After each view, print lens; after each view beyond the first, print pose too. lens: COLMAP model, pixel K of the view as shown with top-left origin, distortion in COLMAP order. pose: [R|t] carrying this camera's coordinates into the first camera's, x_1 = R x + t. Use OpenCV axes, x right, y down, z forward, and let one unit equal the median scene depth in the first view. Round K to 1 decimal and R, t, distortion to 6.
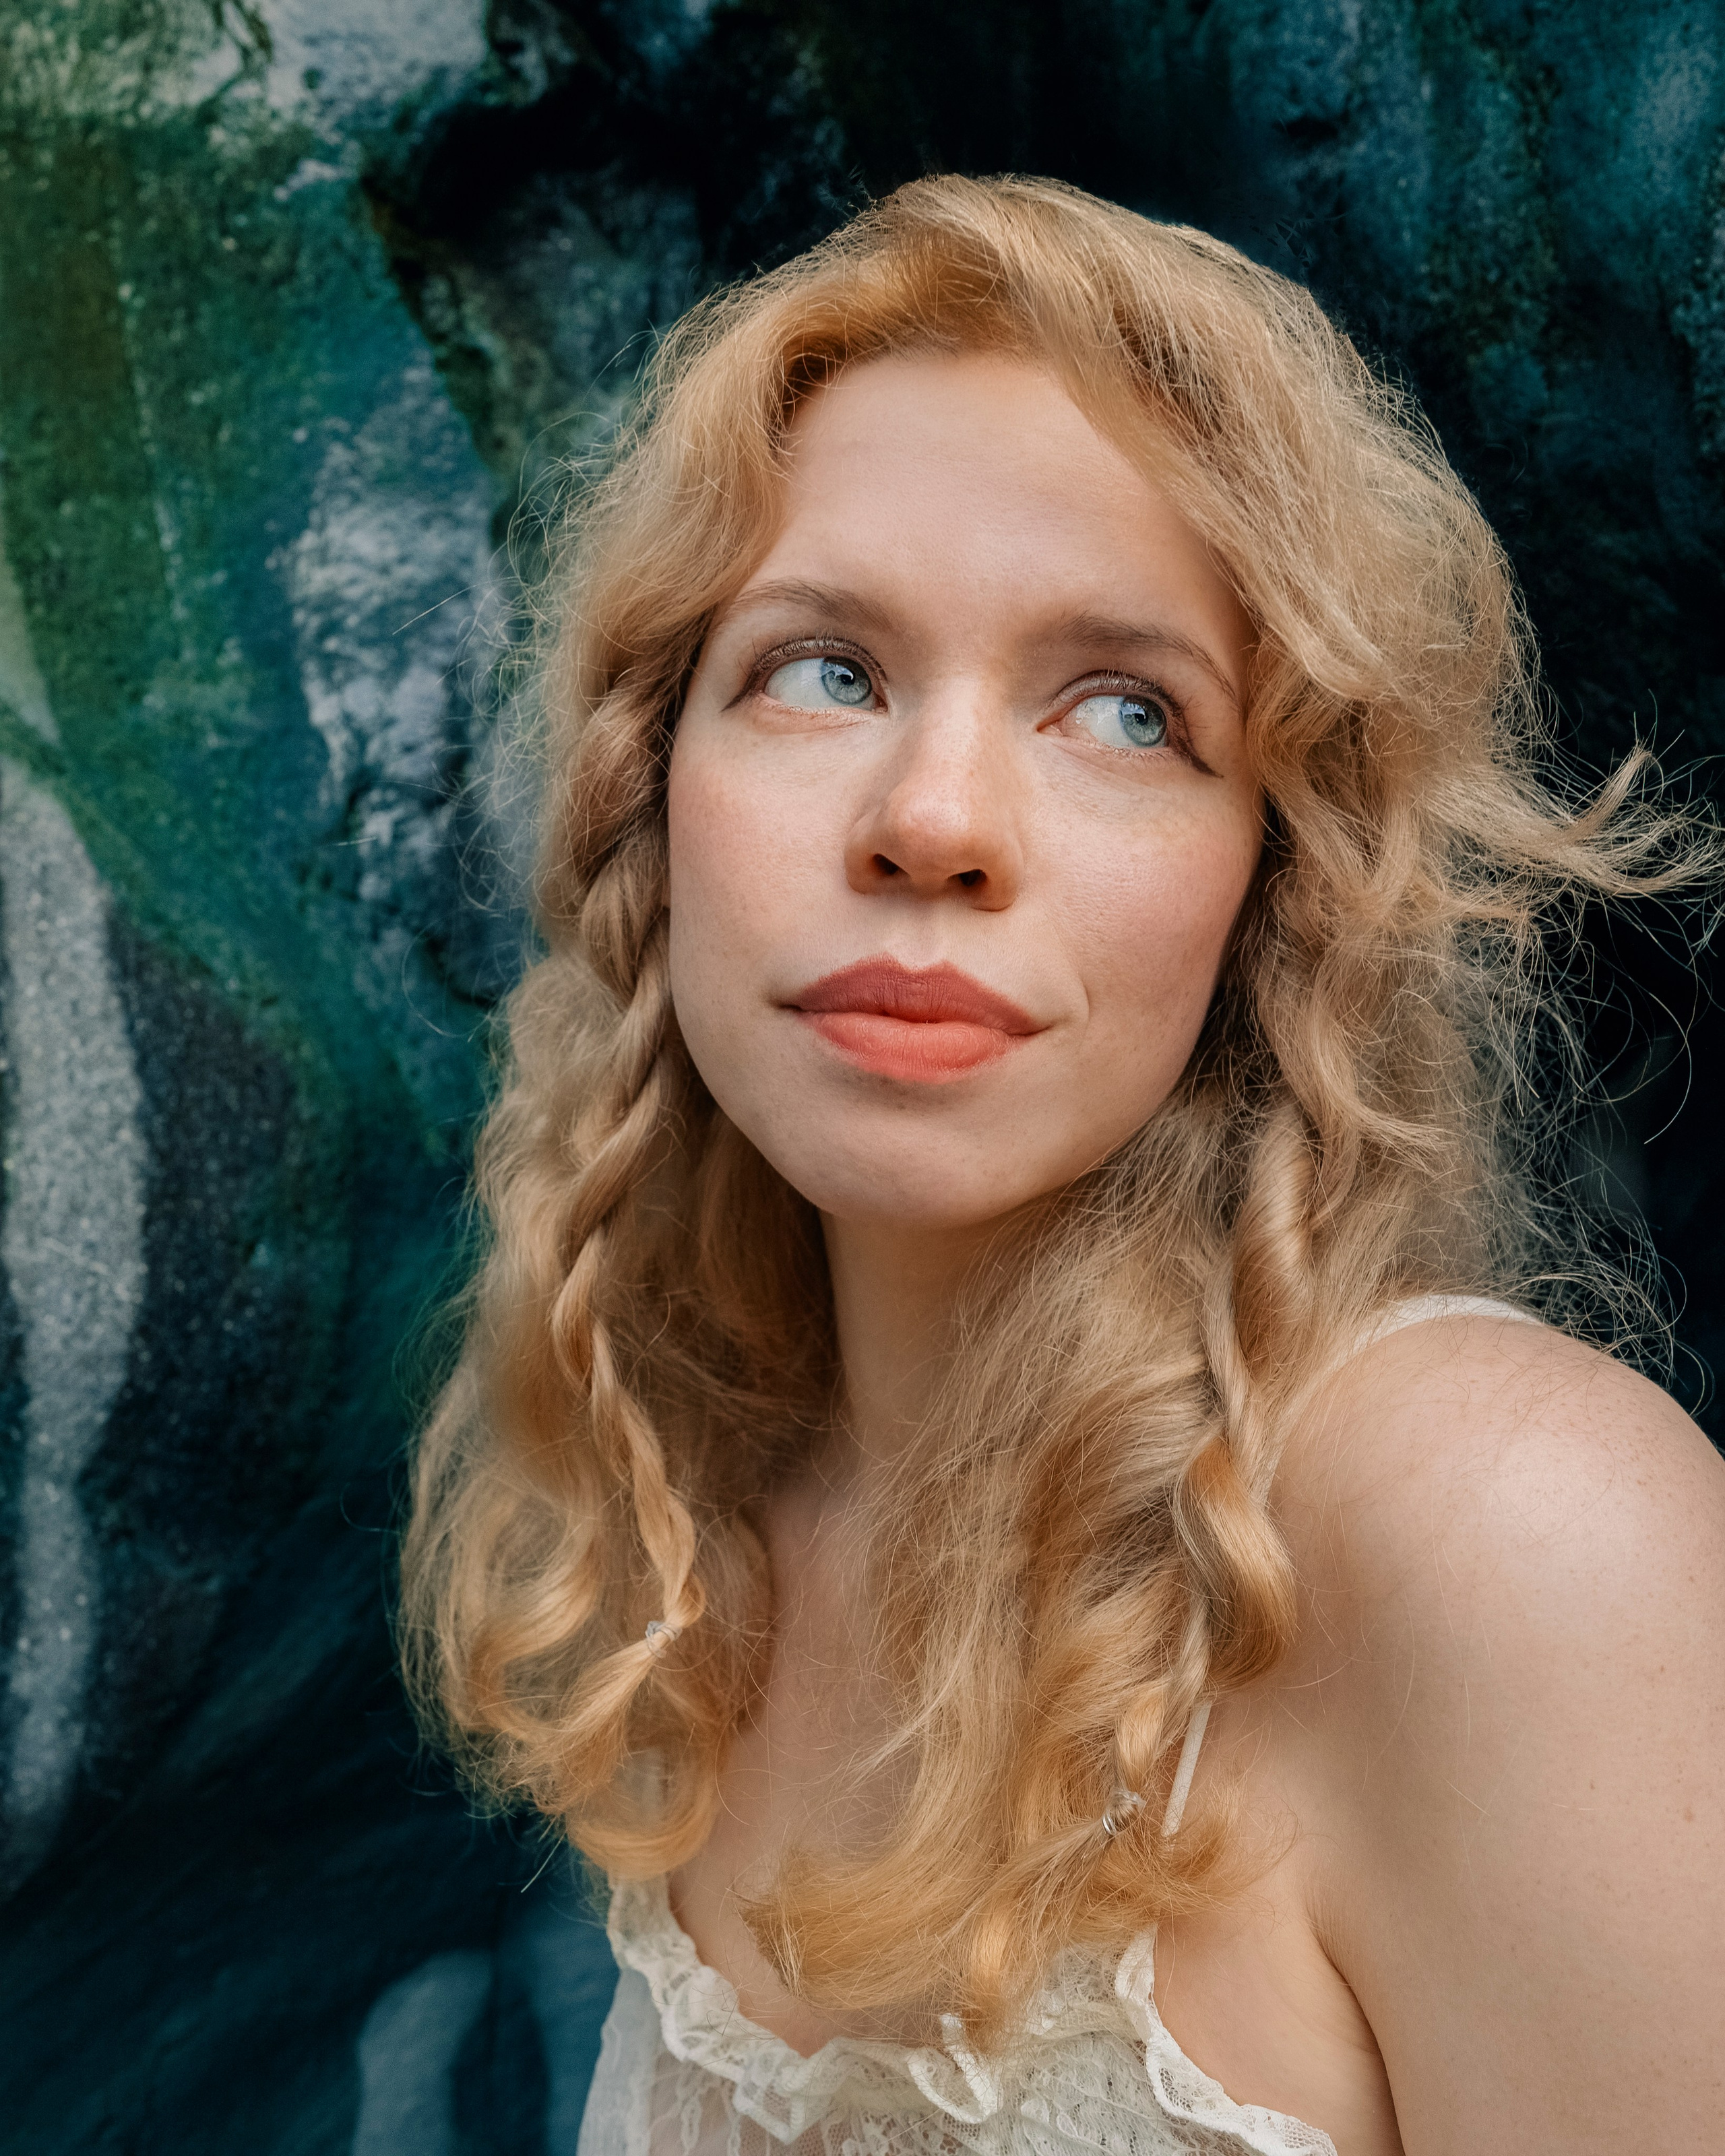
lens RADIAL K [[1710.8, 0, 868.1], [0, 1710.8, 1085.2], [0, 0, 1]] dist [0.038735, -0.015039]
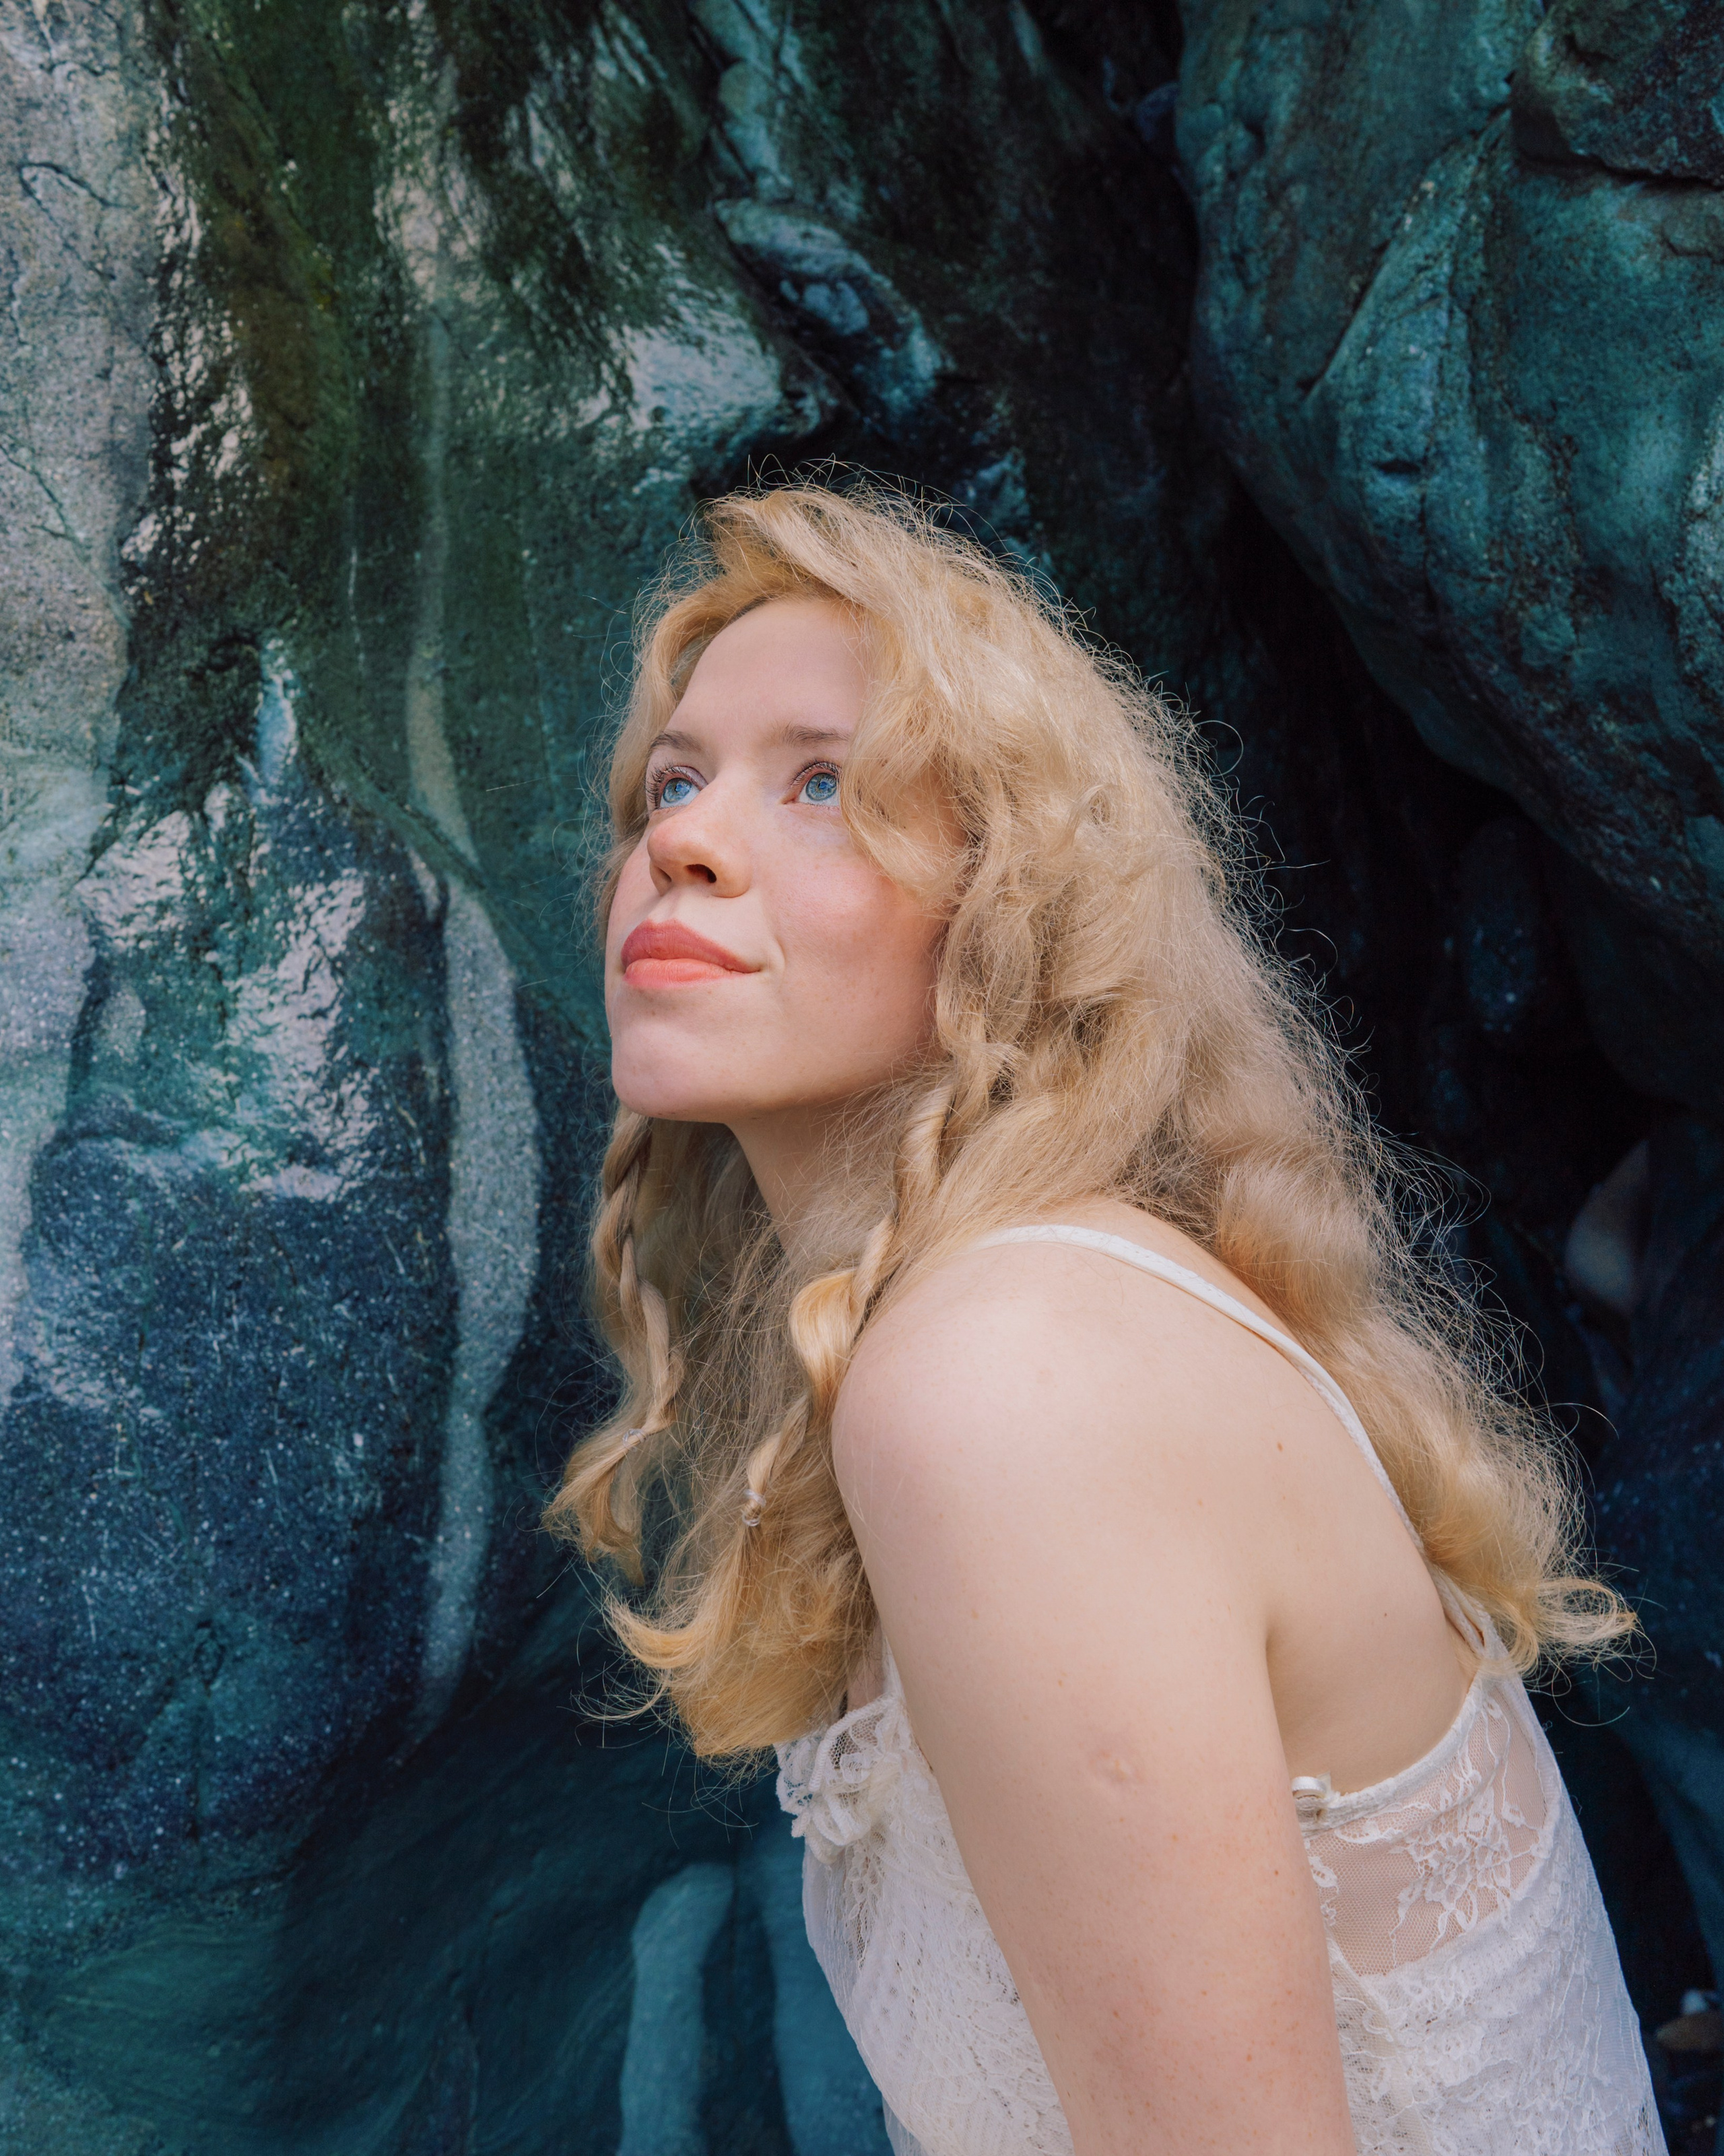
lens RADIAL K [[1710.6, 0, 853.6], [0, 1710.6, 1073.2], [0, 0, 1]] dist [0.038735, -0.015039]
pose [[0.999383, 0.013953, 0.032241, -0.221726], [-0.009008, 0.988840, -0.148707, 0.164097], [-0.033956, 0.148325, 0.988356, -0.324818]]
